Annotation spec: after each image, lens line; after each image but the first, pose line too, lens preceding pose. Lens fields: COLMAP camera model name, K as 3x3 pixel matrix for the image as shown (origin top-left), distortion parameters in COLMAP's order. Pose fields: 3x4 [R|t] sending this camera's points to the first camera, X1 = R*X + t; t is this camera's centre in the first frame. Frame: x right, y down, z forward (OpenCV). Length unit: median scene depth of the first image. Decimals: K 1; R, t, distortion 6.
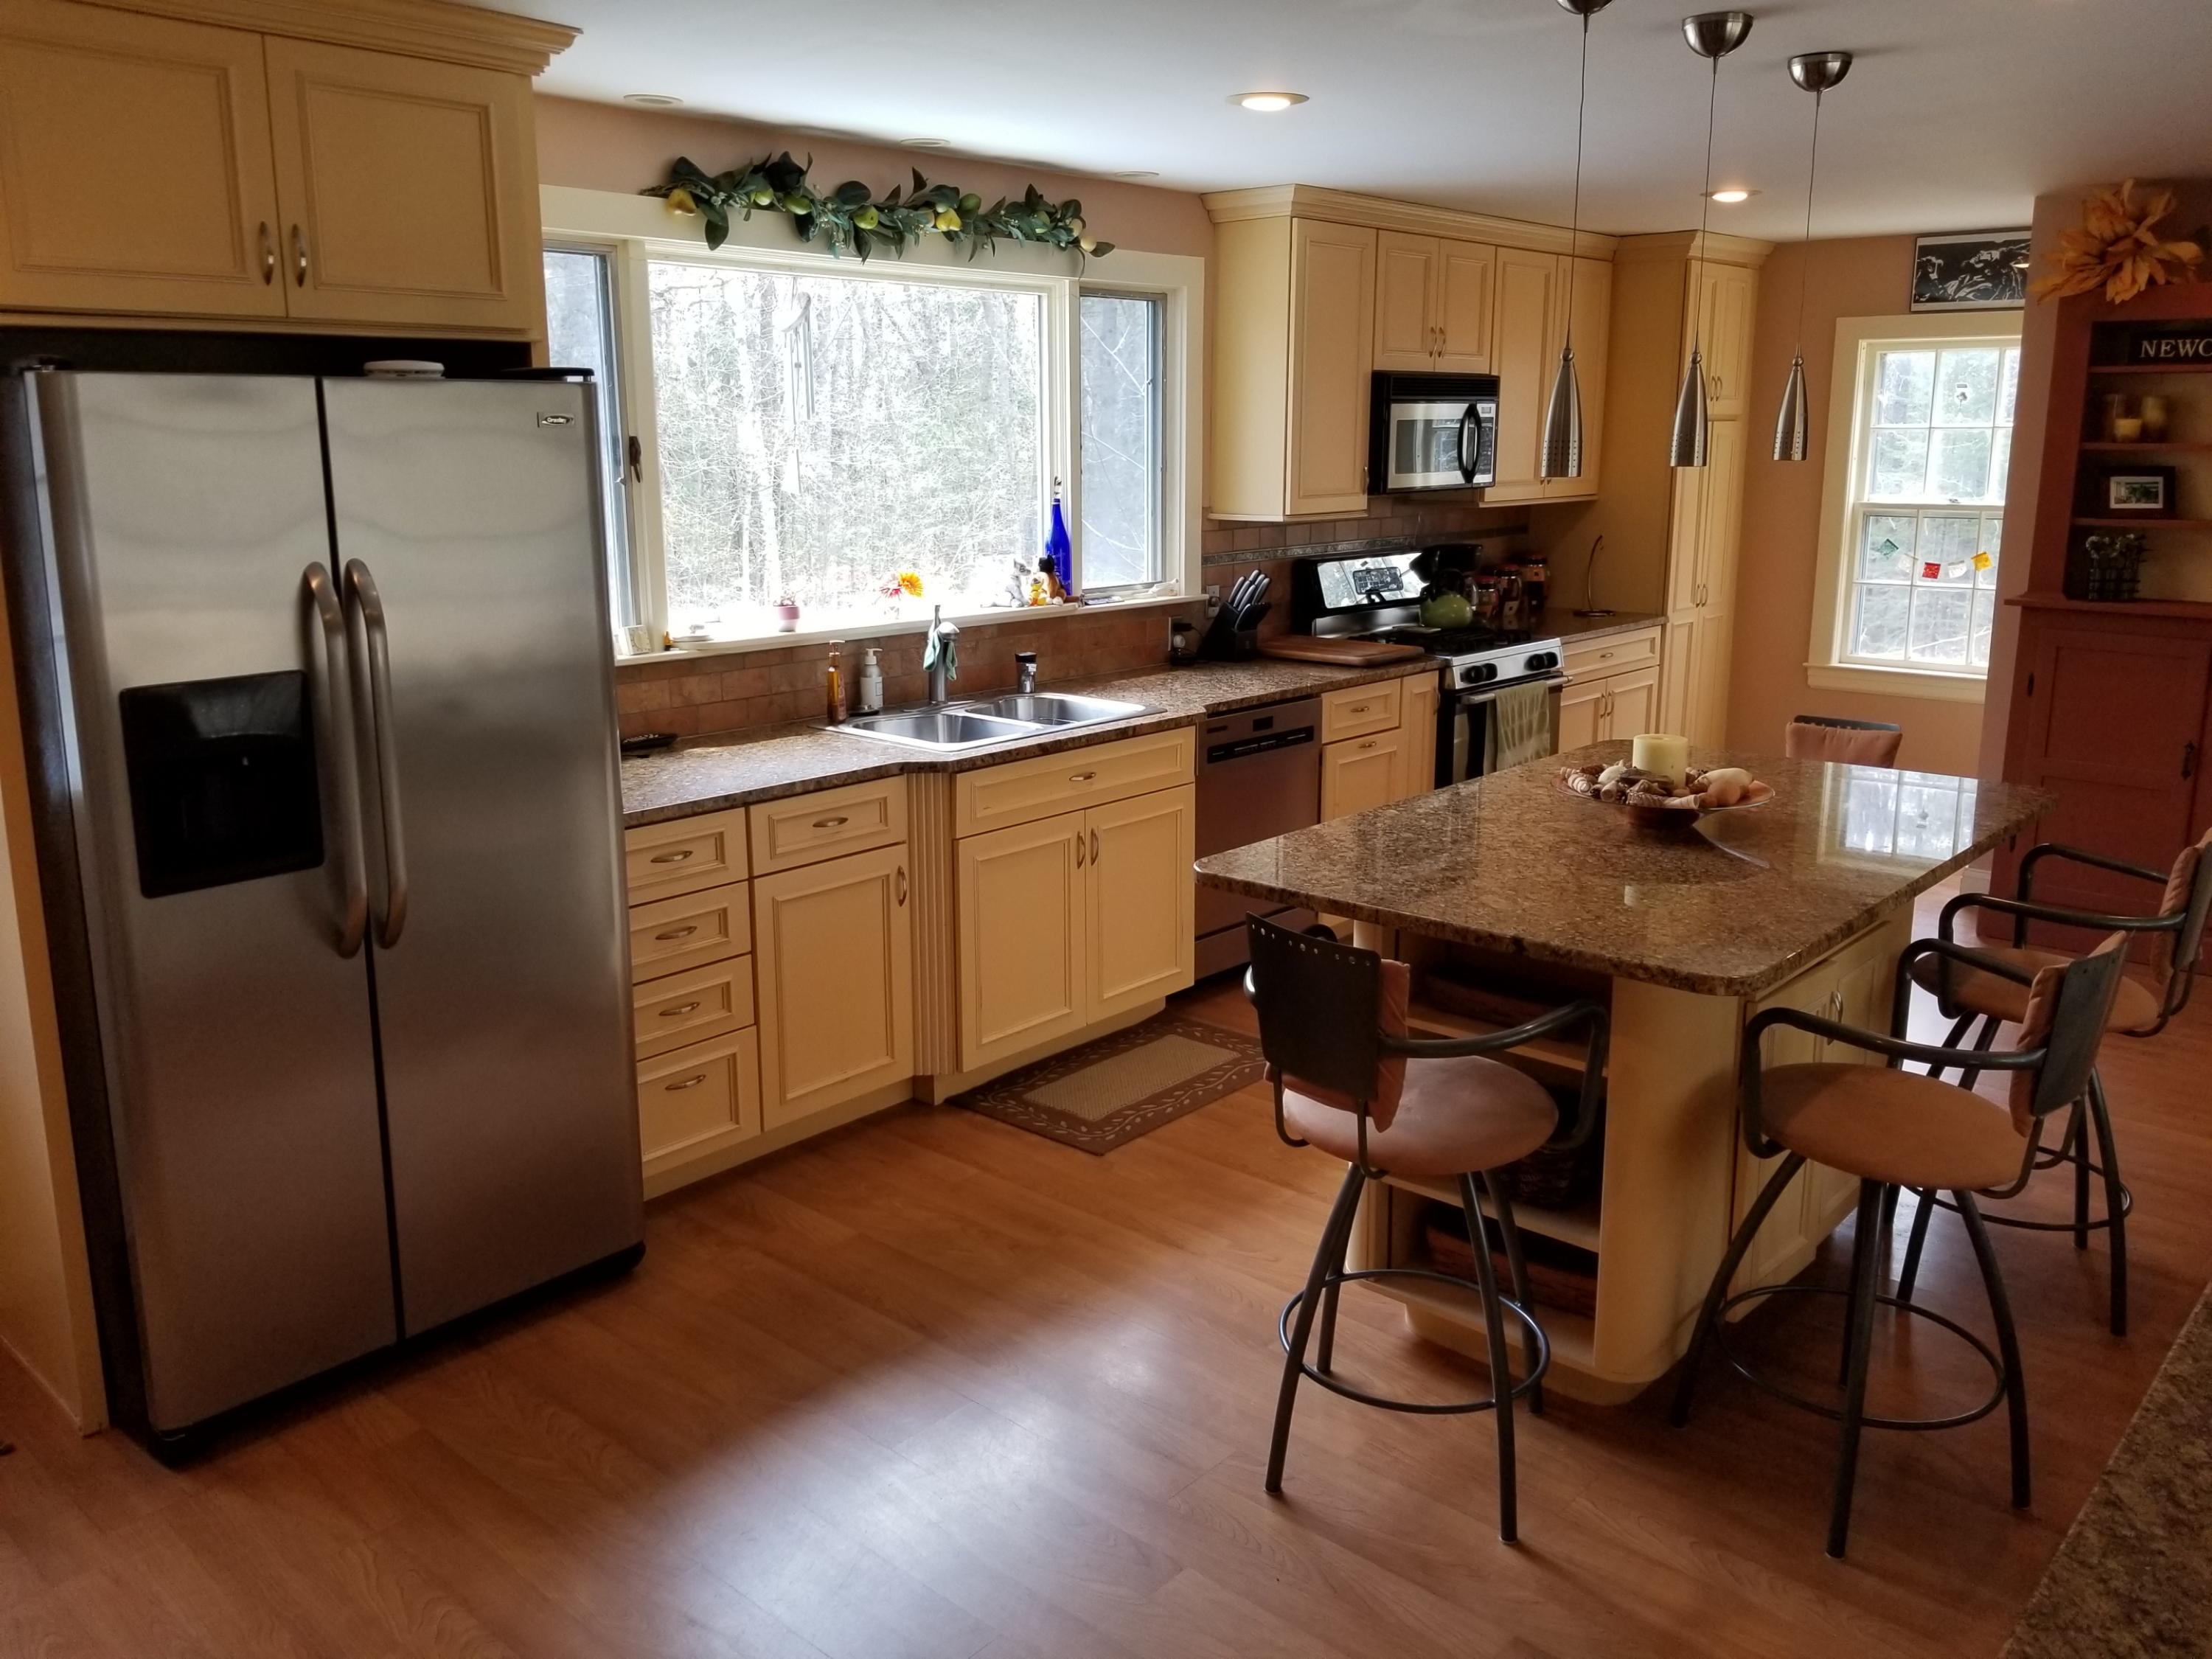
lens RADIAL K [[1761.1, 0, 1084.0], [0, 1761.1, 742.3], [0, 0, 1]] dist [0.071400, -0.138993]
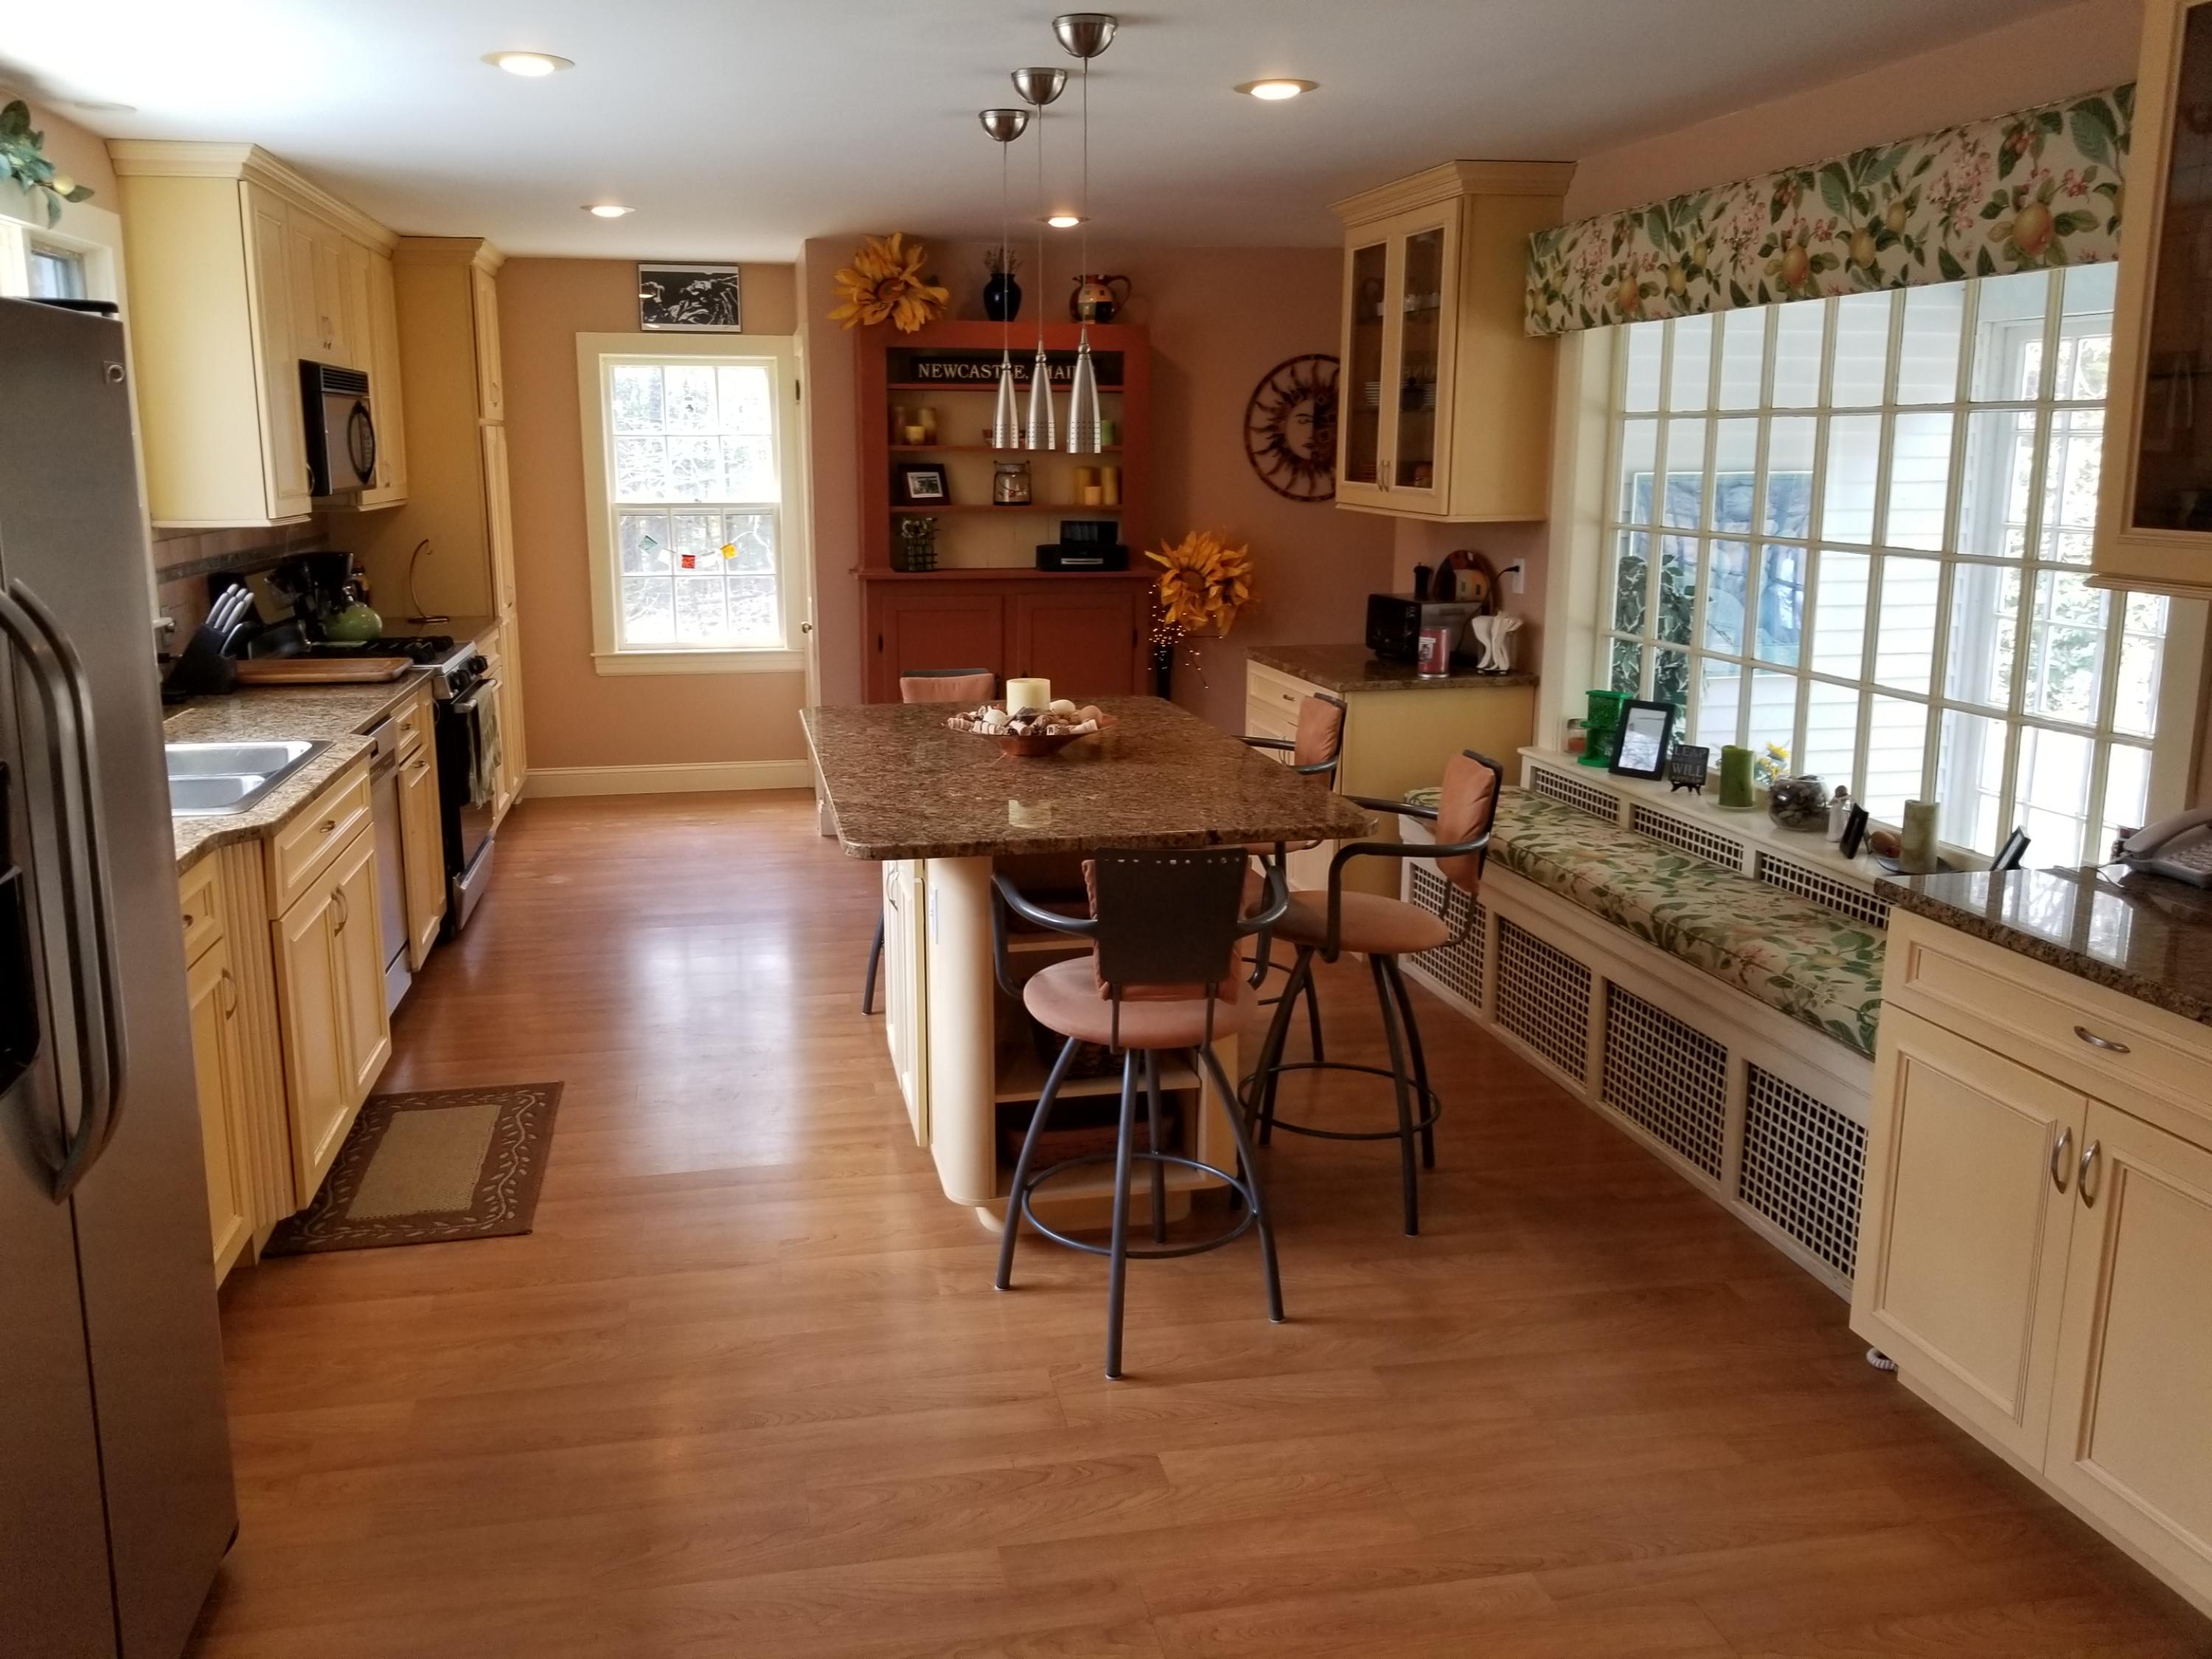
lens RADIAL K [[1761.1, 0, 1084.0], [0, 1761.1, 742.3], [0, 0, 1]] dist [0.071400, -0.138993]
pose [[0.590884, -0.128578, 0.796445, -0.366973], [0.138987, 0.988681, 0.056498, -0.014546], [-0.794694, 0.077312, 0.602066, 0.166404]]
